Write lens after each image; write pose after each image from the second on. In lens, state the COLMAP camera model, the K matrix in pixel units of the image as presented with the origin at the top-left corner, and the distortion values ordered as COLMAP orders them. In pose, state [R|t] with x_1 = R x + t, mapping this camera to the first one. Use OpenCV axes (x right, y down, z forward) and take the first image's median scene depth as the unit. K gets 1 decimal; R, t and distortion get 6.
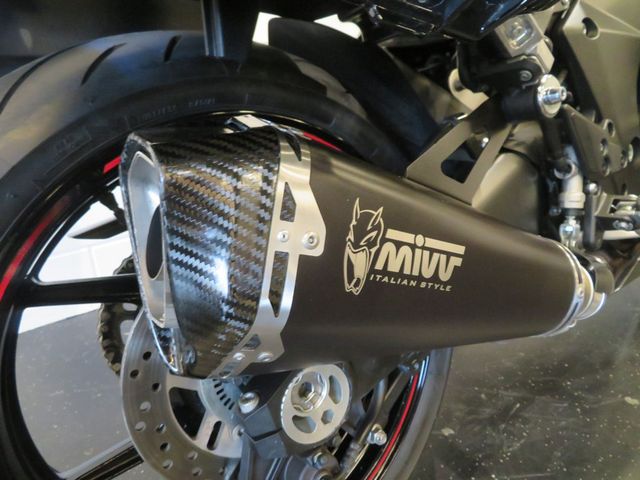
lens RADIAL K [[468.2, 0, 320.0], [0, 468.2, 240.0], [0, 0, 1]] dist [-0.006912, -0.002995]
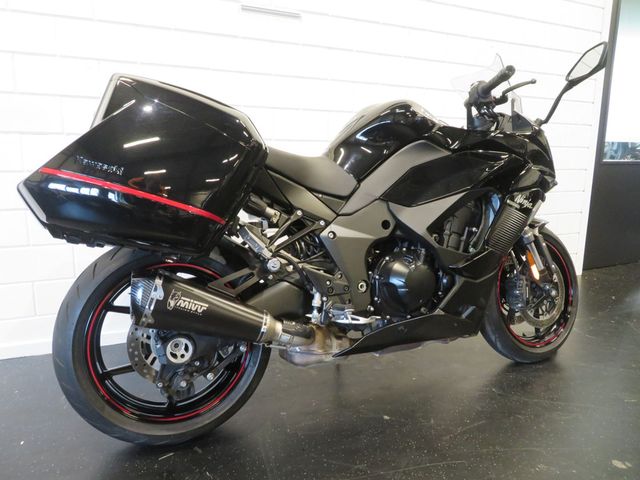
lens RADIAL K [[468.2, 0, 320.0], [0, 468.2, 240.0], [0, 0, 1]] dist [-0.006912, -0.002995]
pose [[0.972294, 0.092309, -0.214763, 1.649440], [-0.133573, 0.973360, -0.186354, 0.073859], [0.191839, 0.209878, 0.958723, -2.212995]]
